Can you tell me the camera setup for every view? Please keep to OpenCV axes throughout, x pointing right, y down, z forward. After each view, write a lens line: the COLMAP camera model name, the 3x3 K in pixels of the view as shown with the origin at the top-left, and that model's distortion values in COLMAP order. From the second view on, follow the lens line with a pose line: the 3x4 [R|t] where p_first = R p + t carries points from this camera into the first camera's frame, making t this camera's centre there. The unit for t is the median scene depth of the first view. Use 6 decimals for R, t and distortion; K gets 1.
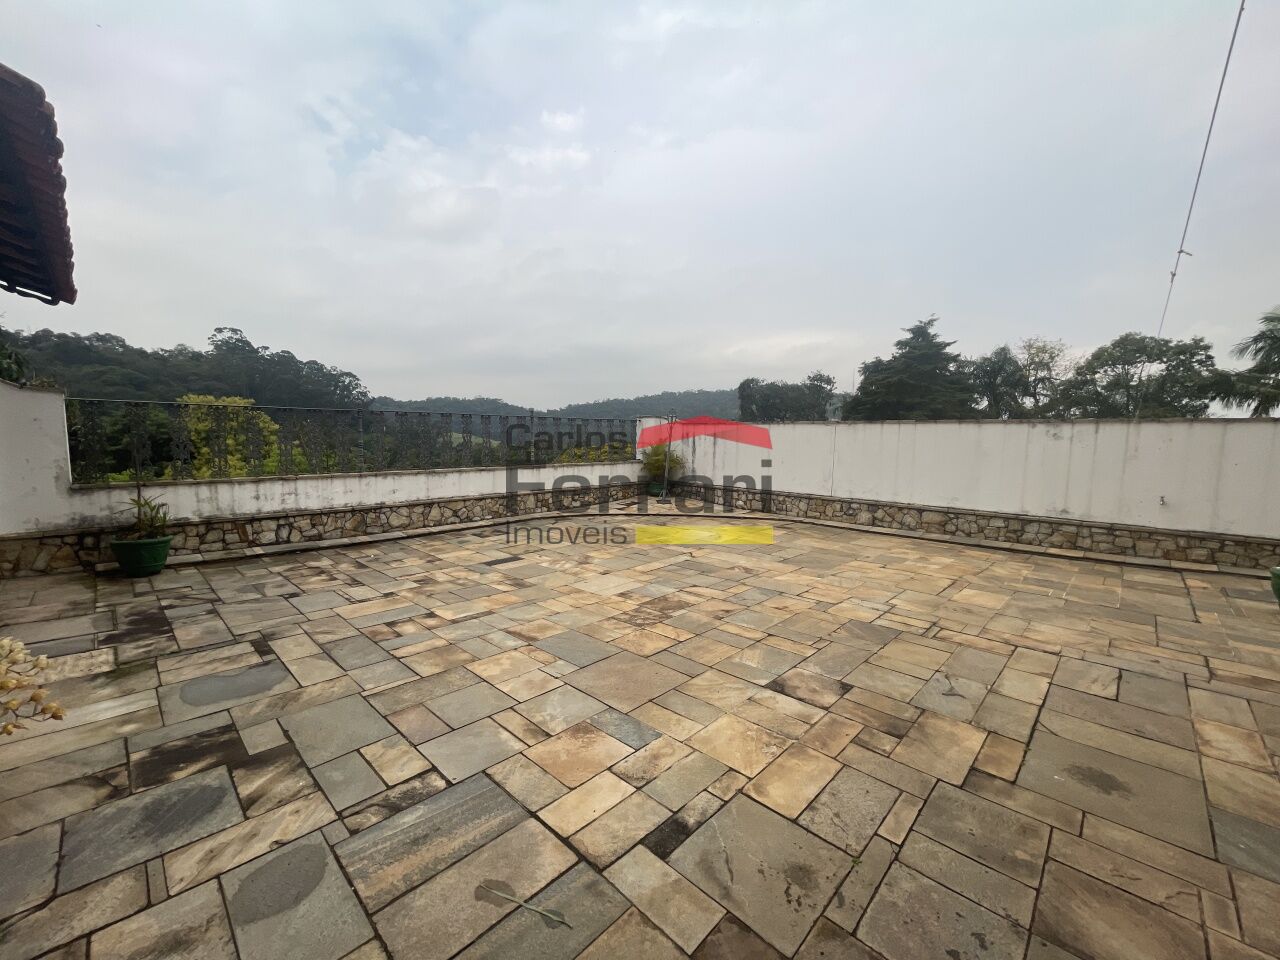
lens RADIAL K [[516.2, 0, 639.8], [0, 516.2, 479.9], [0, 0, 1]] dist [0.003659, -0.004360]
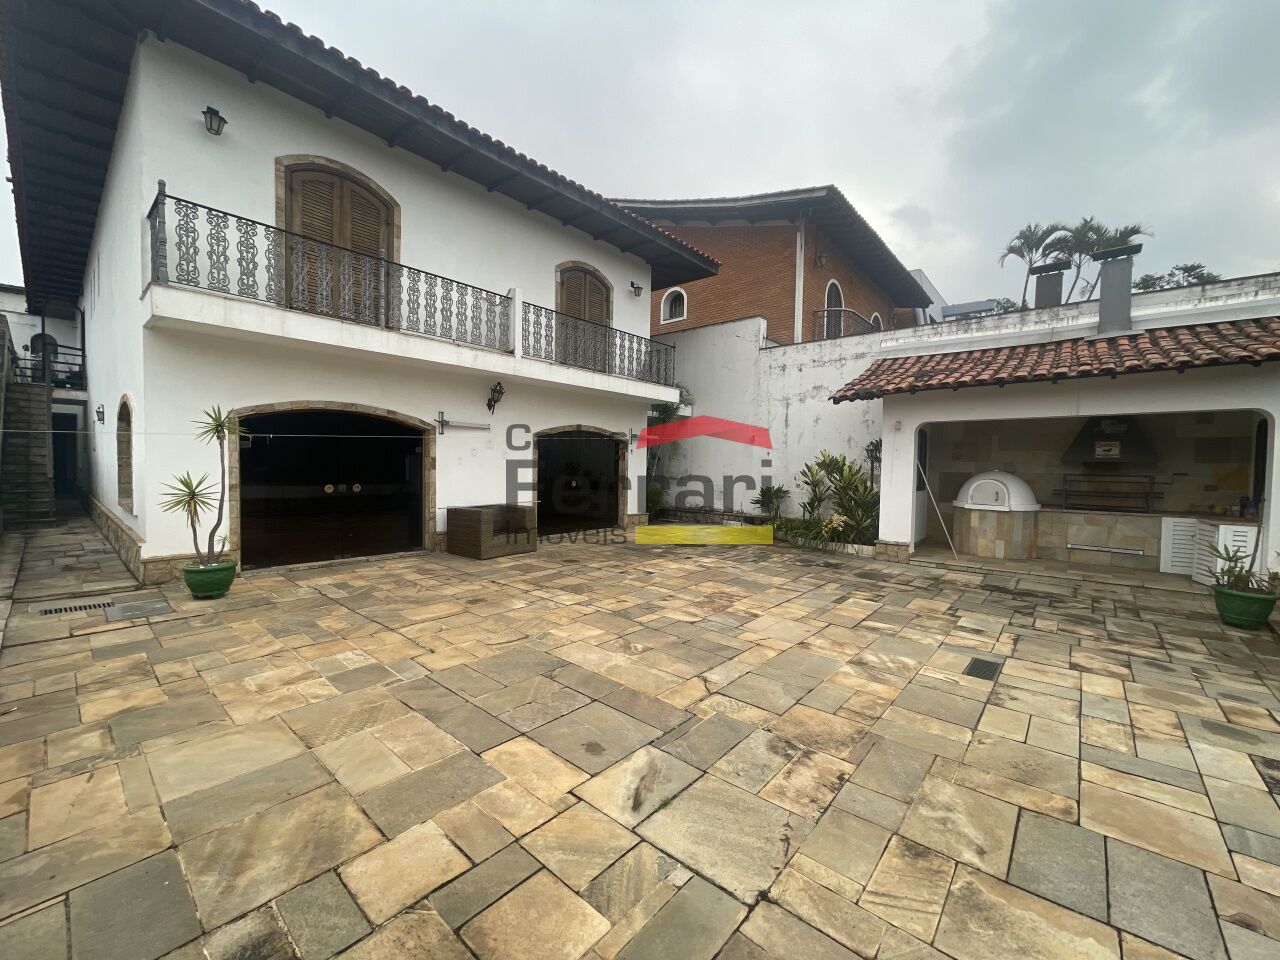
lens RADIAL K [[516.2, 0, 639.7], [0, 516.2, 479.7], [0, 0, 1]] dist [0.003659, -0.004360]
pose [[-0.998279, -0.027265, -0.051913, 0.287558], [-0.033237, 0.992471, 0.117882, -0.195816], [0.048308, 0.119405, -0.991670, 2.114885]]
